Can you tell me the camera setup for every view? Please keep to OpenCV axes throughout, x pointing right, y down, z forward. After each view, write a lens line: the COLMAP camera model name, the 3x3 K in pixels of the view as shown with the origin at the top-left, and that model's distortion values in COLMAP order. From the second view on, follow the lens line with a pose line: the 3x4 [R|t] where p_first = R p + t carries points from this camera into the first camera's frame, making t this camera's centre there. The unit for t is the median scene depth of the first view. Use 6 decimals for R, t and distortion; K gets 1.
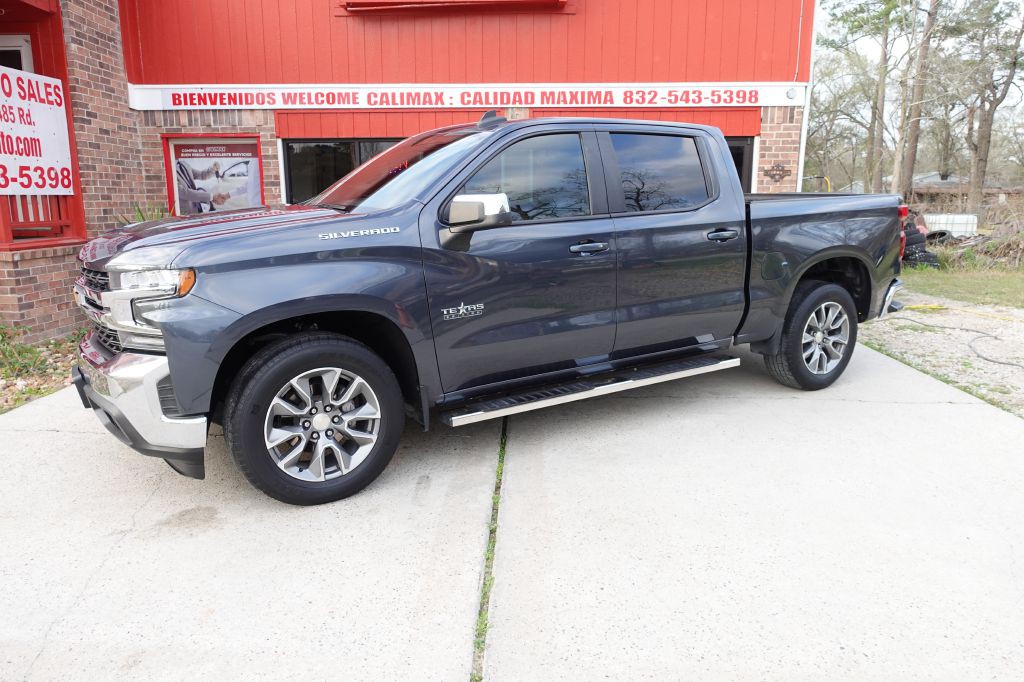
lens RADIAL K [[705.7, 0, 512.4], [0, 705.7, 340.4], [0, 0, 1]] dist [0.000457, 0.000066]
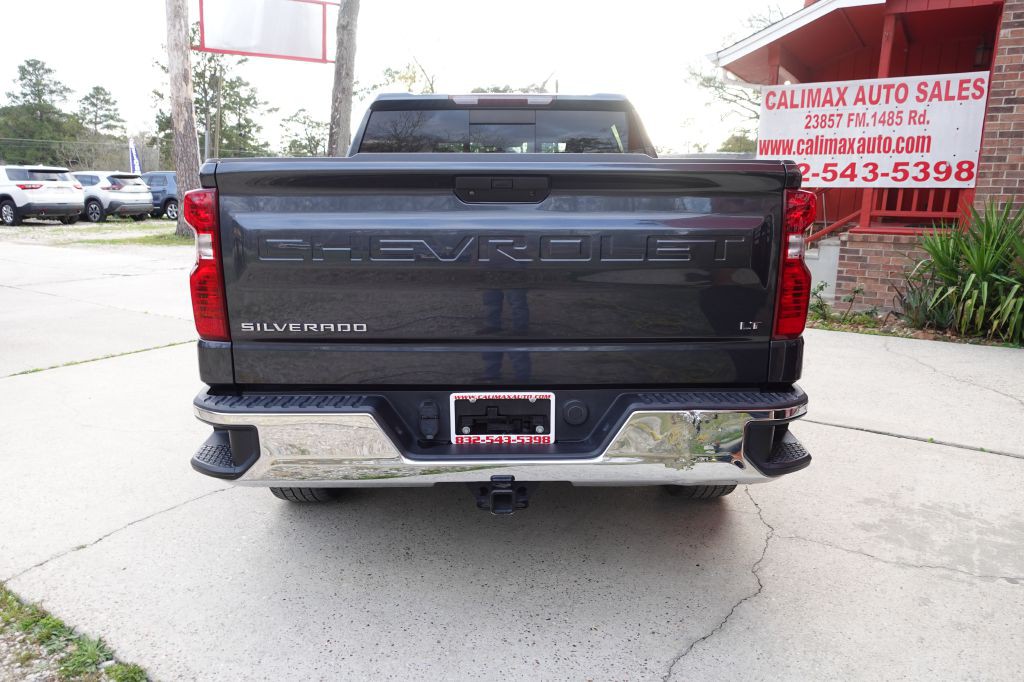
lens RADIAL K [[705.7, 0, 514.9], [0, 705.7, 339.9], [0, 0, 1]] dist [0.000457, 0.000066]
pose [[-0.507967, 0.173736, -0.843674, 0.519919], [-0.180586, 0.936202, 0.301519, -0.170537], [0.842234, 0.305517, -0.444185, 0.869127]]
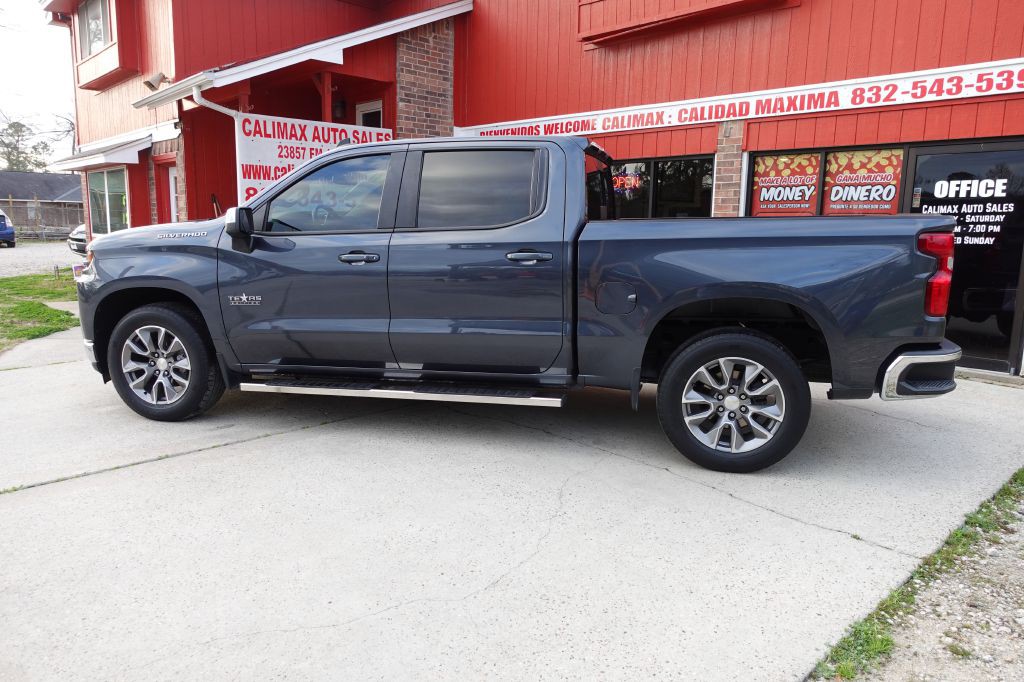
lens RADIAL K [[705.7, 0, 513.6], [0, 705.7, 340.1], [0, 0, 1]] dist [0.000457, 0.000066]
pose [[0.703285, 0.134097, -0.698146, 0.485576], [-0.156627, 0.987145, 0.031827, -0.035960], [0.693439, 0.086964, 0.715247, 0.181143]]
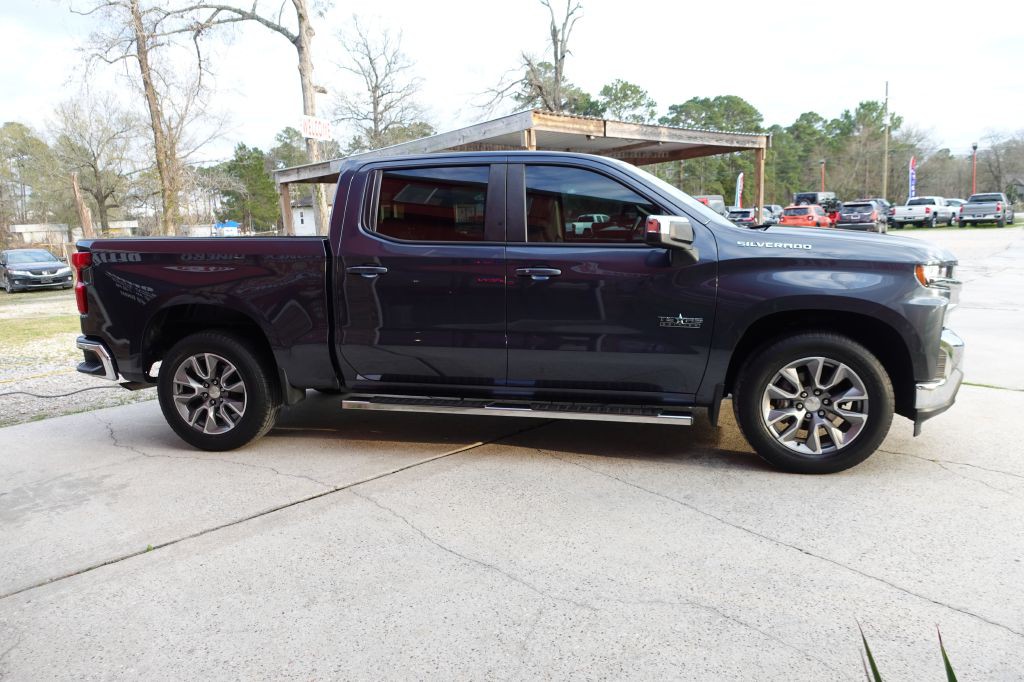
lens RADIAL K [[705.7, 0, 516.9], [0, 705.7, 338.2], [0, 0, 1]] dist [0.000457, 0.000066]
pose [[-0.731512, -0.076420, 0.677533, -0.388712], [0.172805, 0.940475, 0.292651, -0.202123], [-0.659567, 0.331159, -0.674763, 1.002023]]
